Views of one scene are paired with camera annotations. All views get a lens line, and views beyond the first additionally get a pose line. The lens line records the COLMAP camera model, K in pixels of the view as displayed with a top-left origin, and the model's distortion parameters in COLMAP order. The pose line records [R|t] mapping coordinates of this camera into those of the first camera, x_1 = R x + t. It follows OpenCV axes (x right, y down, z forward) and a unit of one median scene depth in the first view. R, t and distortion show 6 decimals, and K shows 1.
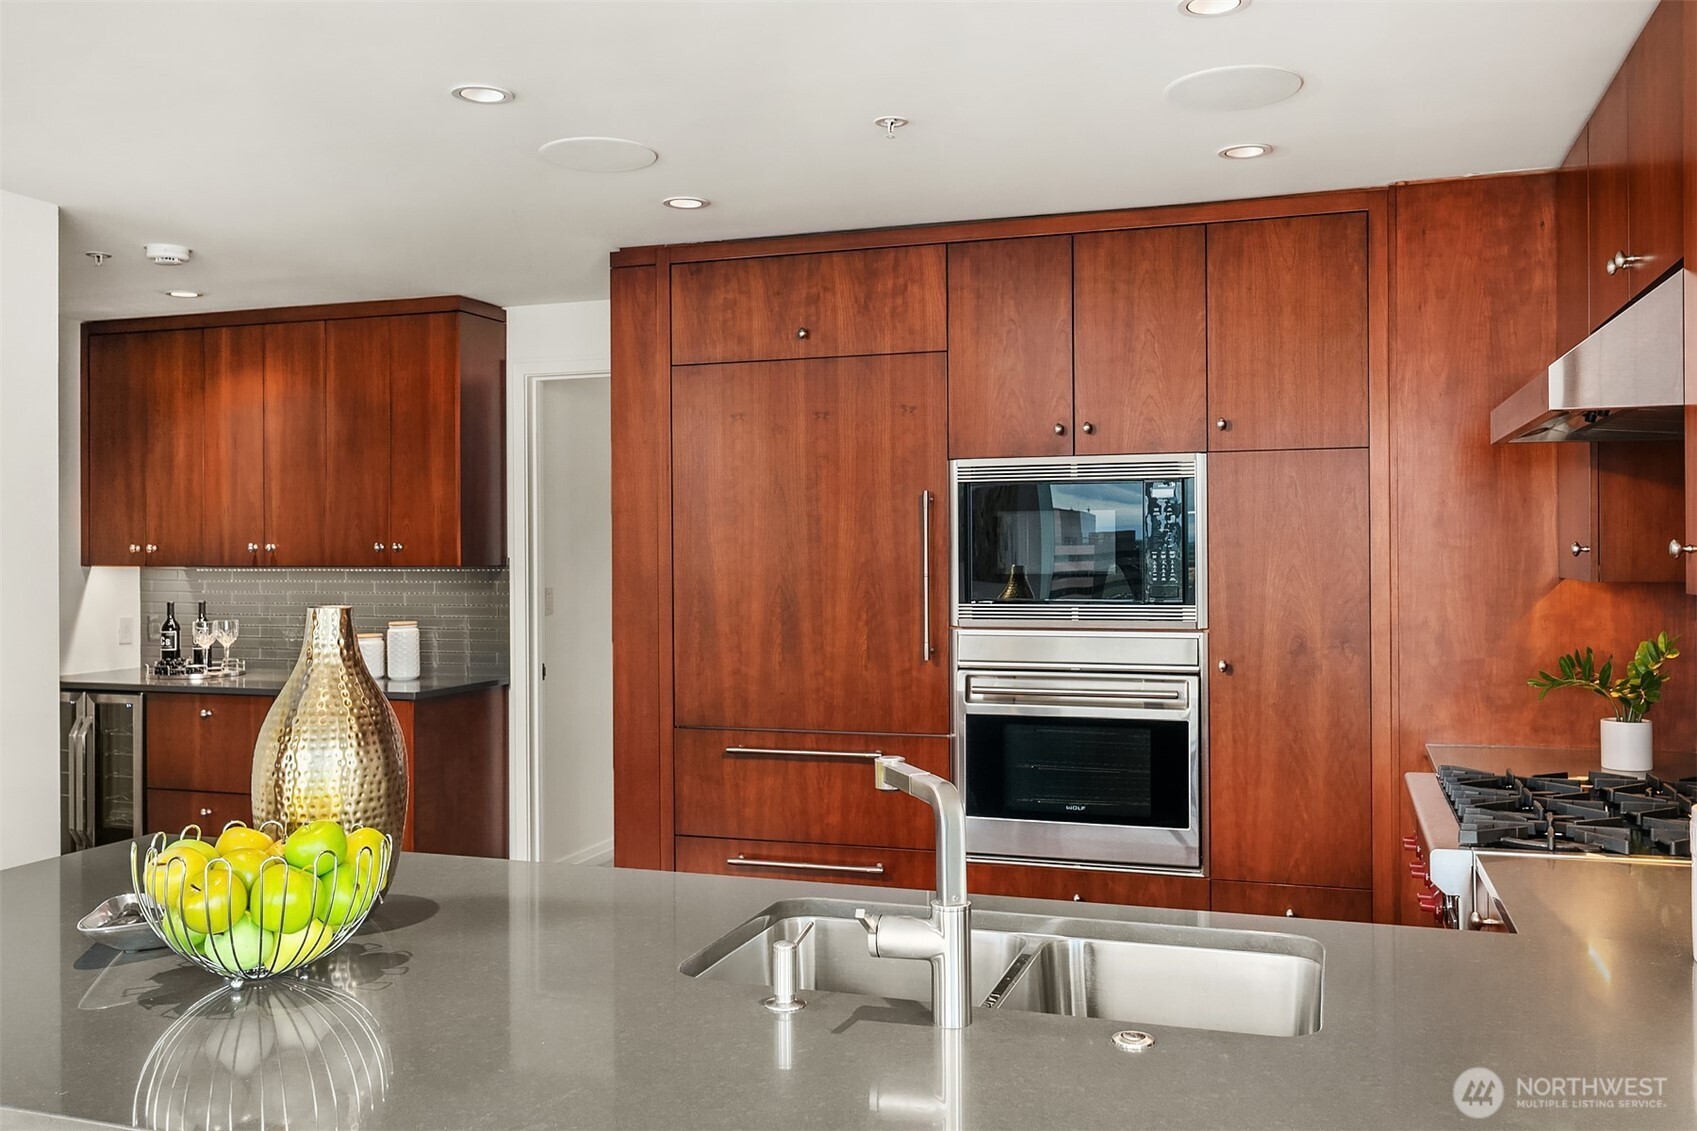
lens RADIAL K [[1416.9, 0, 852.3], [0, 1416.9, 558.4], [0, 0, 1]] dist [0.002668, 0.008523]
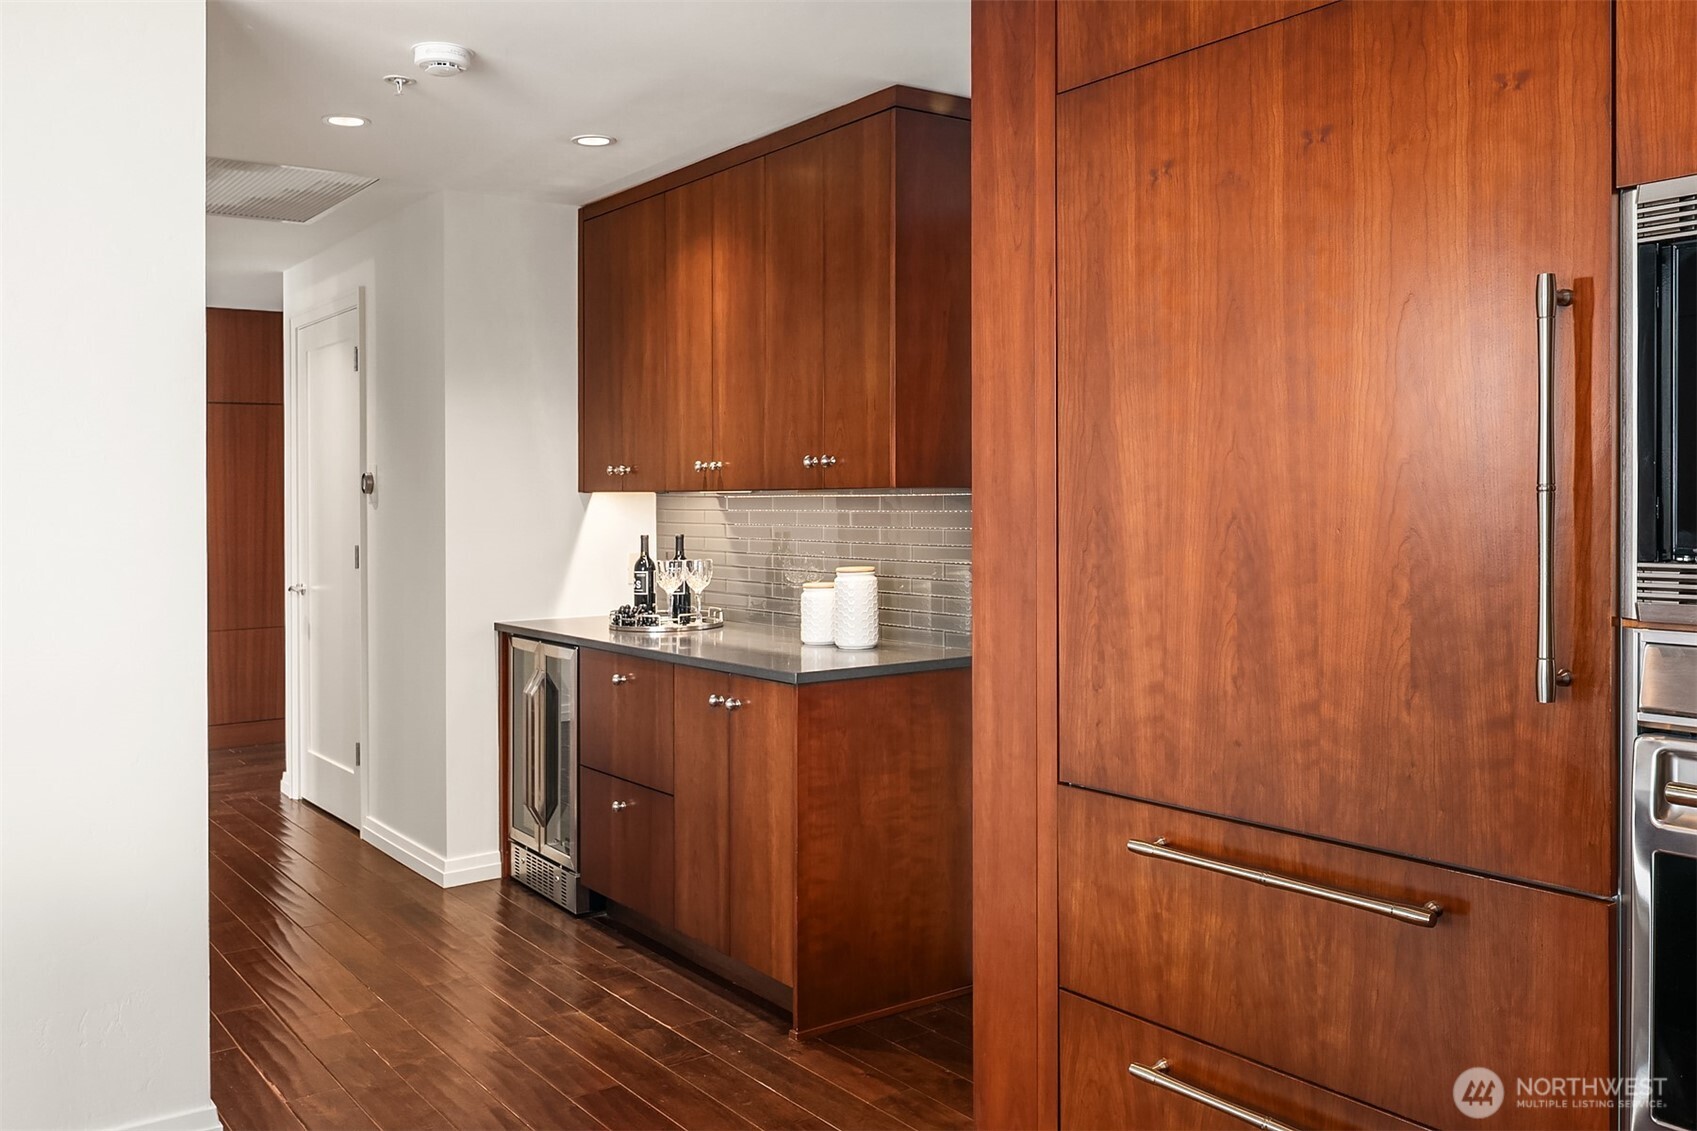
lens RADIAL K [[1416.9, 0, 857.9], [0, 1416.9, 525.2], [0, 0, 1]] dist [0.002668, 0.008523]
pose [[0.823806, 0.008324, -0.566811, 0.111404], [0.002658, 0.999824, 0.018547, 0.013462], [0.566866, -0.016786, 0.823639, 0.531315]]
